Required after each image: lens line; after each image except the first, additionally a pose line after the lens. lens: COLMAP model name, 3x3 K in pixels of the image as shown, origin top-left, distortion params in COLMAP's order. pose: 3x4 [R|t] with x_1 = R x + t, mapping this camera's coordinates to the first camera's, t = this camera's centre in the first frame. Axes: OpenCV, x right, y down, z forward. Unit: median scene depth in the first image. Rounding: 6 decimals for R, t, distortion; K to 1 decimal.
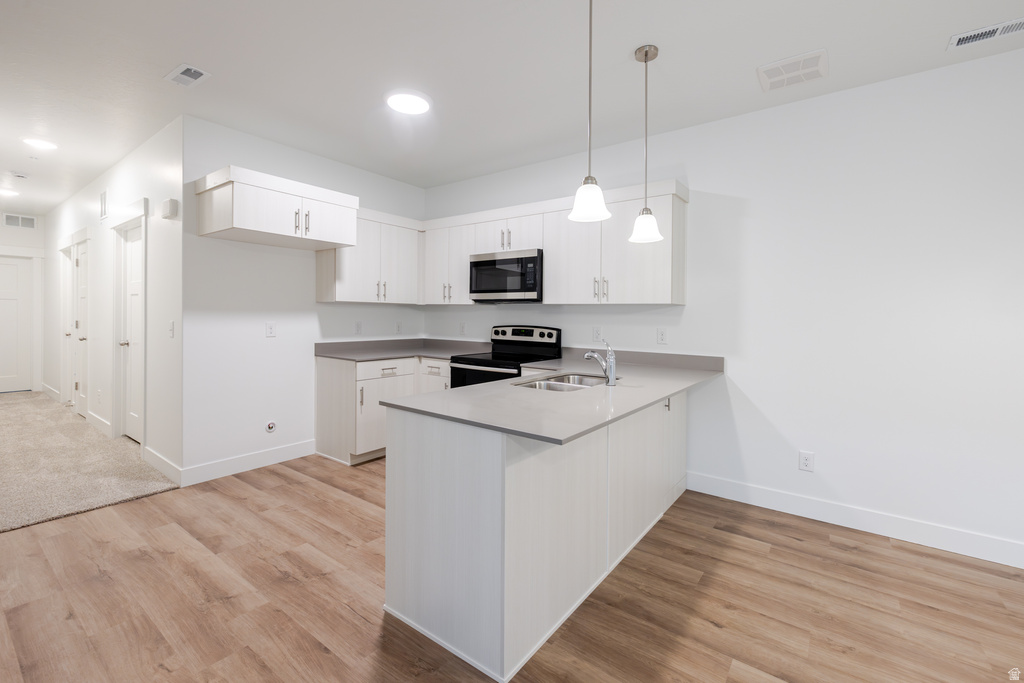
lens RADIAL K [[439.3, 0, 517.3], [0, 439.3, 319.9], [0, 0, 1]] dist [0.001906, -0.000111]
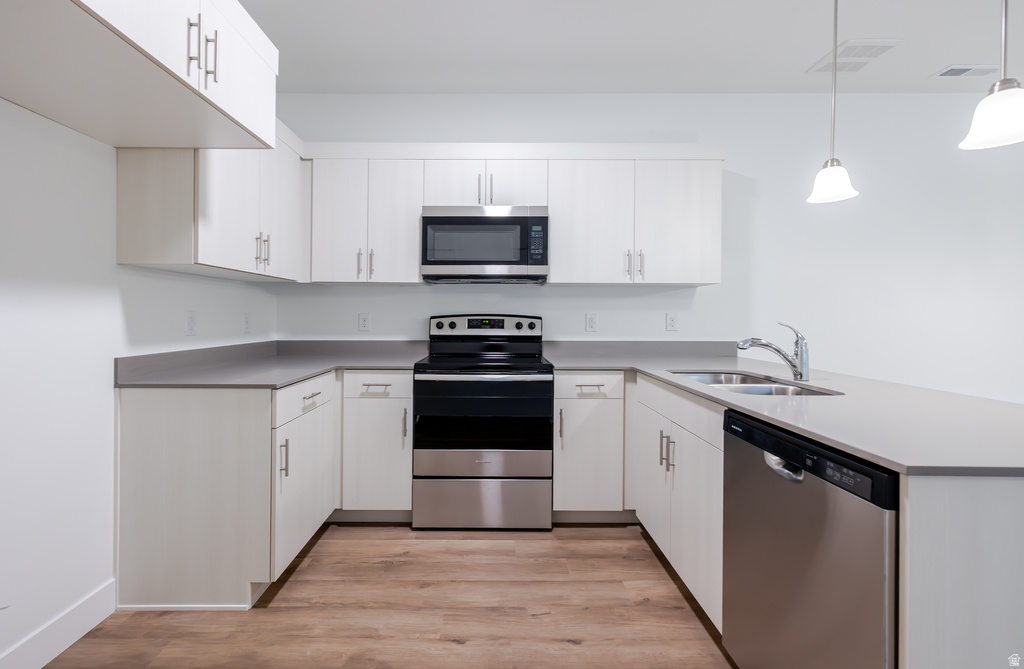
lens RADIAL K [[446.1, 0, 497.3], [0, 446.1, 314.4], [0, 0, 1]] dist [0.002914, 0.000034]
pose [[0.804952, -0.009849, 0.593258, -0.457282], [0.014753, 0.999885, -0.003418, 0.018163], [-0.593157, 0.011504, 0.805005, 0.455143]]
